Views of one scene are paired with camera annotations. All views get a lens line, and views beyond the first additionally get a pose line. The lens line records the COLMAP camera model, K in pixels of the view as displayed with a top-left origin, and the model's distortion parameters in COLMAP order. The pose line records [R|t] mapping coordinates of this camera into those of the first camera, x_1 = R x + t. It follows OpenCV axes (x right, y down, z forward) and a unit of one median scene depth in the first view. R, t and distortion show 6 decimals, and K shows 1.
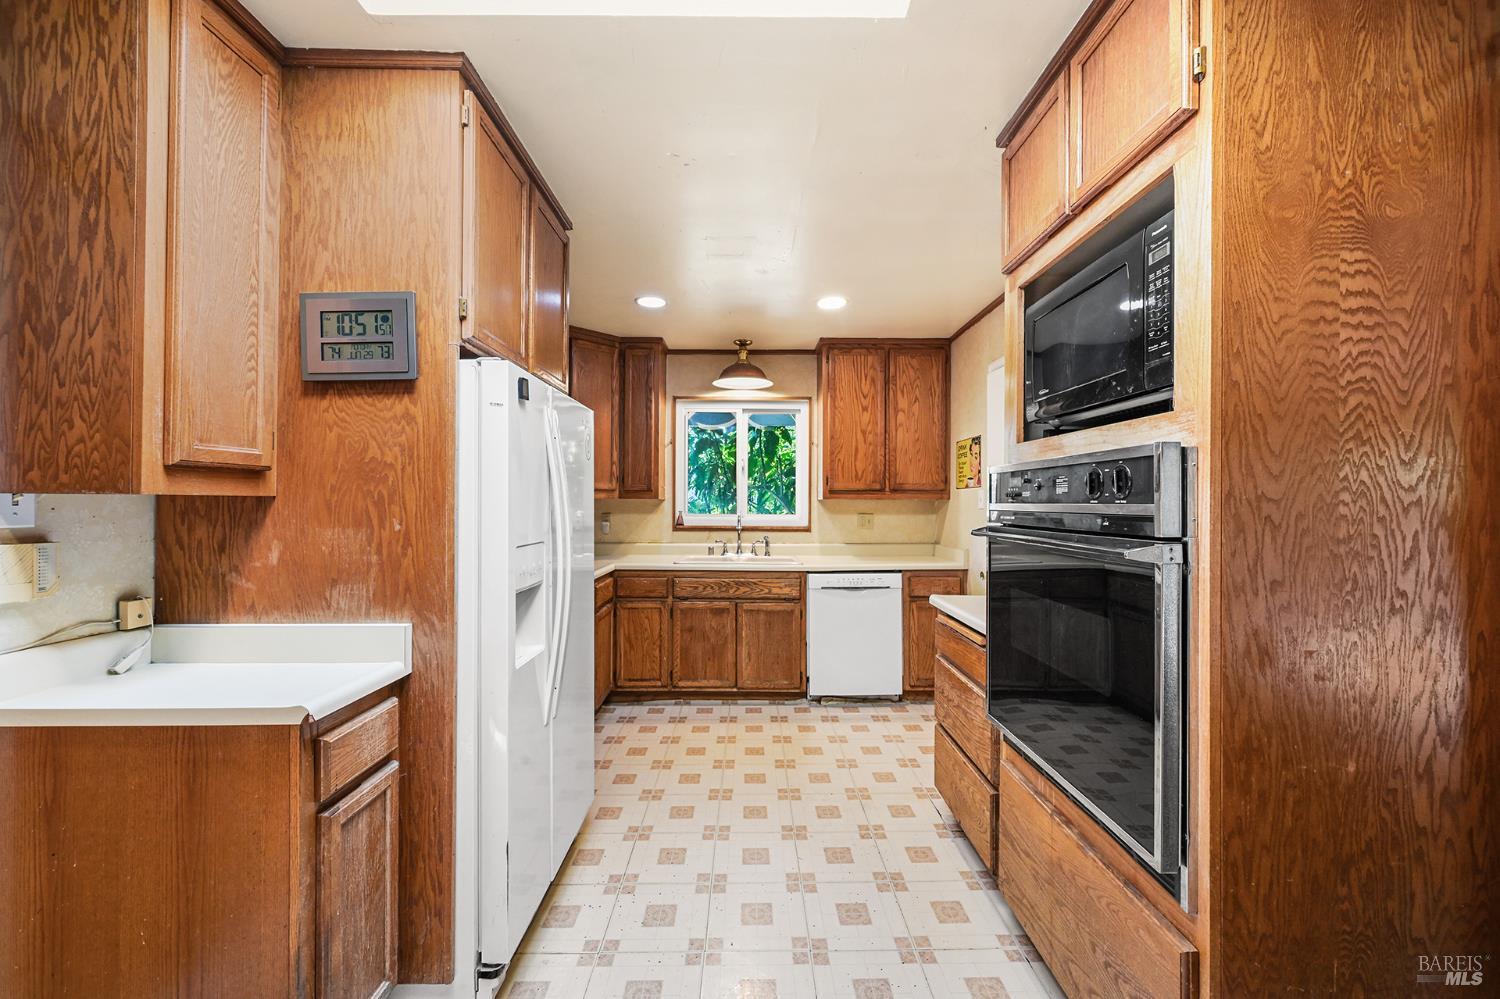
lens RADIAL K [[595.5, 0, 754.8], [0, 595.5, 501.2], [0, 0, 1]] dist [-0.000969, -0.000376]
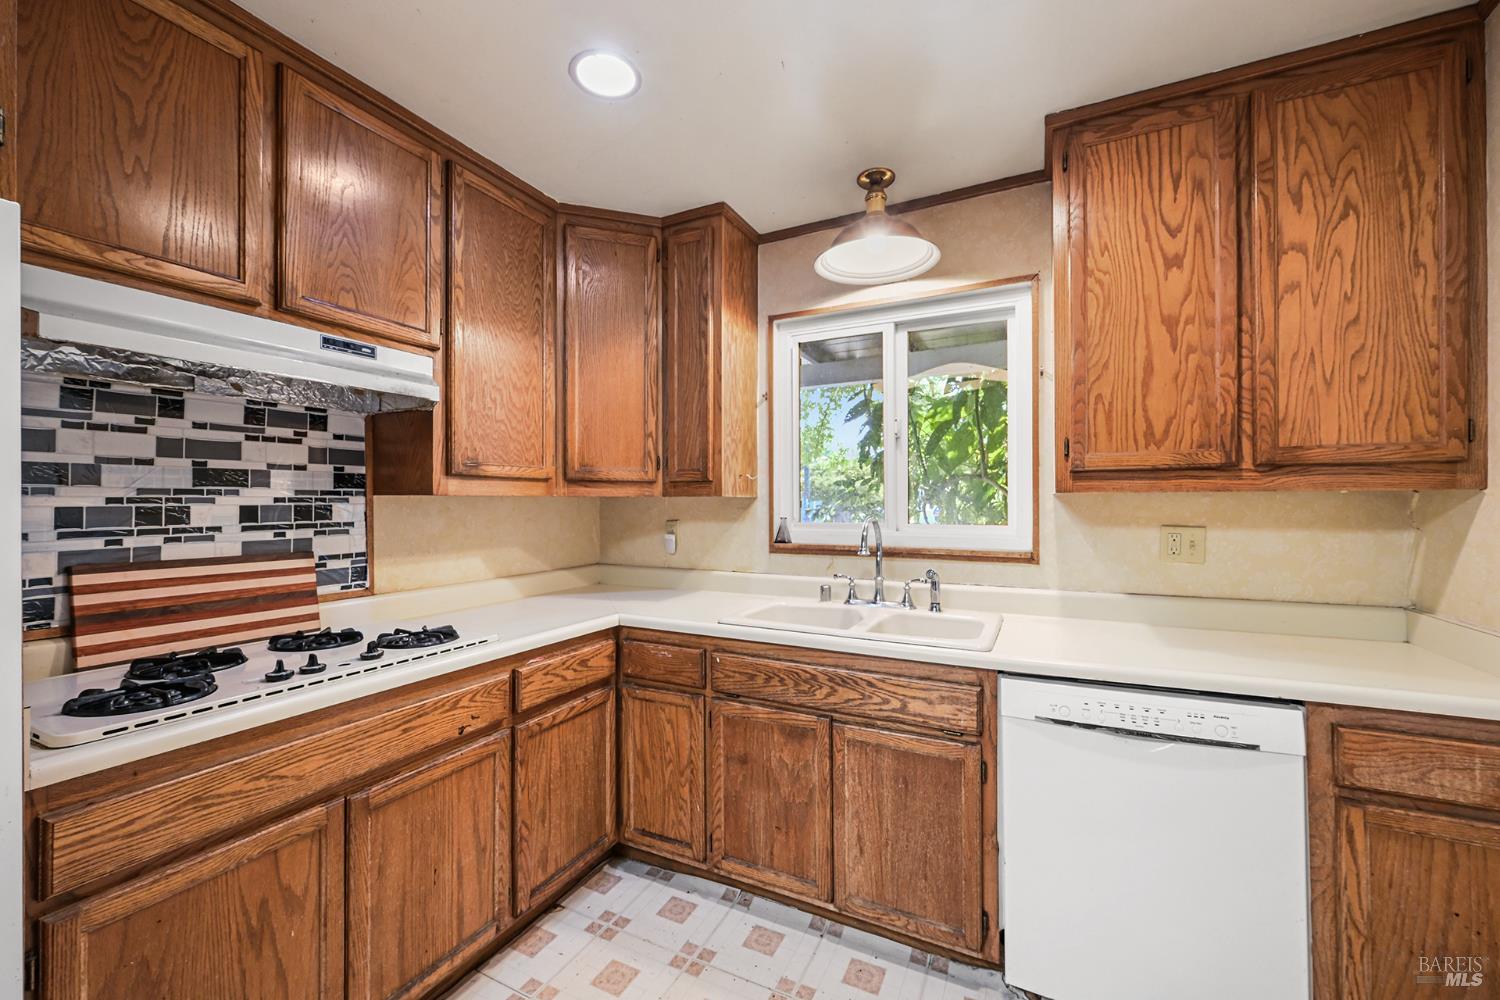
lens RADIAL K [[595.5, 0, 749.4], [0, 595.5, 500.5], [0, 0, 1]] dist [-0.000969, -0.000376]
pose [[0.889652, -0.007286, -0.456580, 0.114589], [0.007085, 0.999973, -0.002152, 0.001686], [0.456583, -0.001321, 0.889680, 0.523681]]
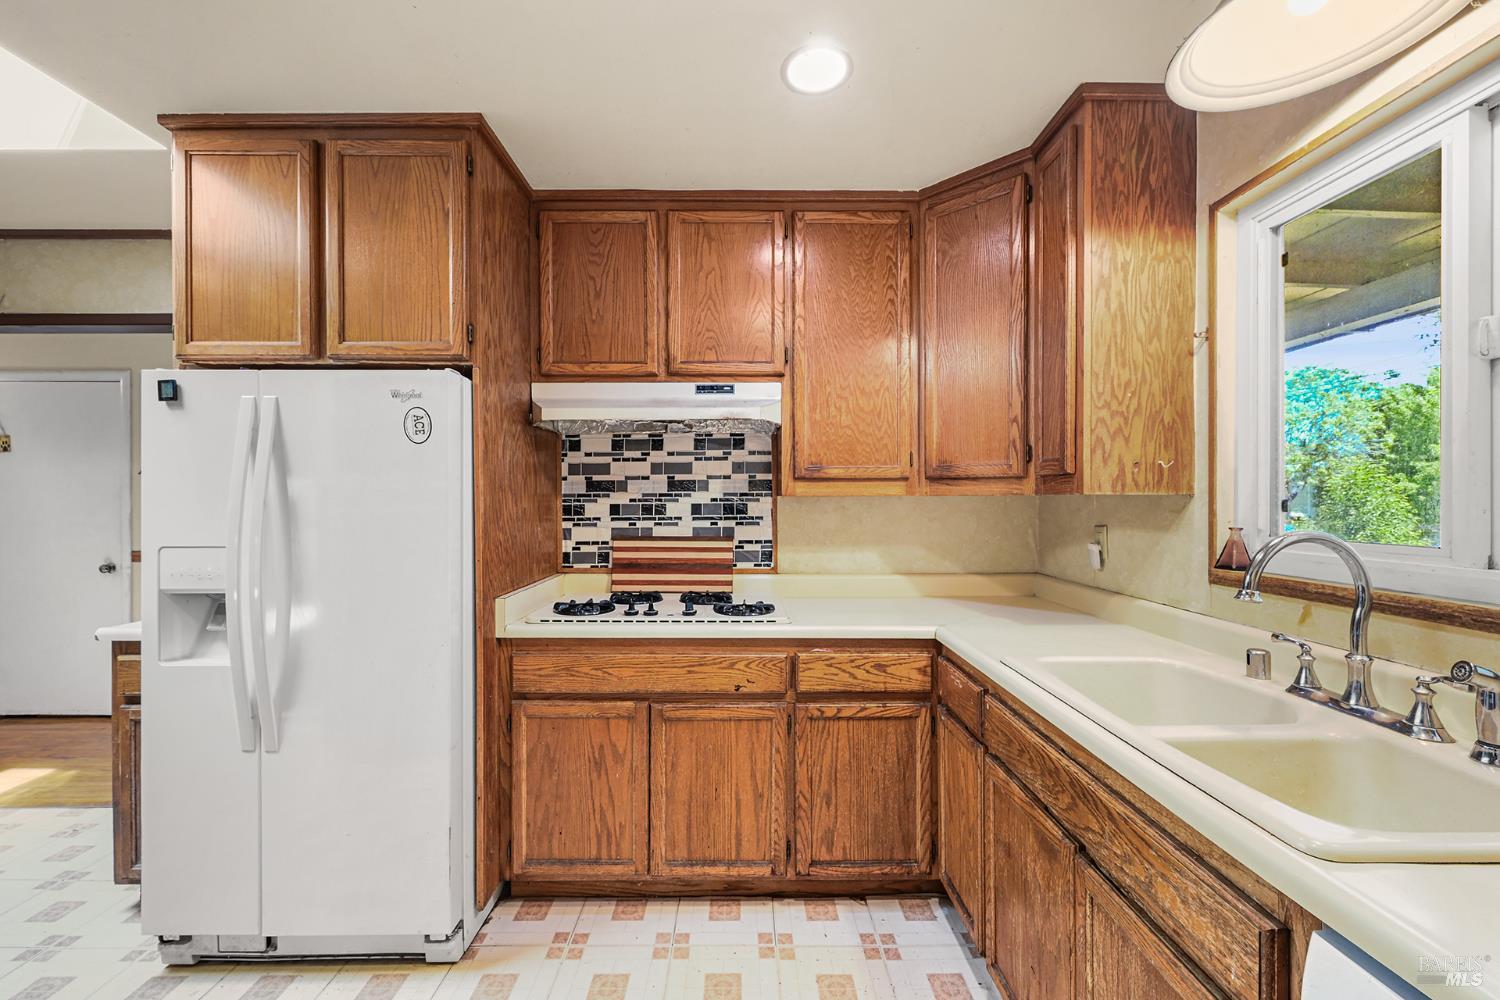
lens RADIAL K [[595.5, 0, 752.3], [0, 595.5, 504.4], [0, 0, 1]] dist [-0.000969, -0.000376]
pose [[-0.003433, 0.002095, -0.999992, 0.239807], [0.003902, 0.999990, 0.002081, 0.001544], [0.999986, -0.003894, -0.003441, 0.785630]]
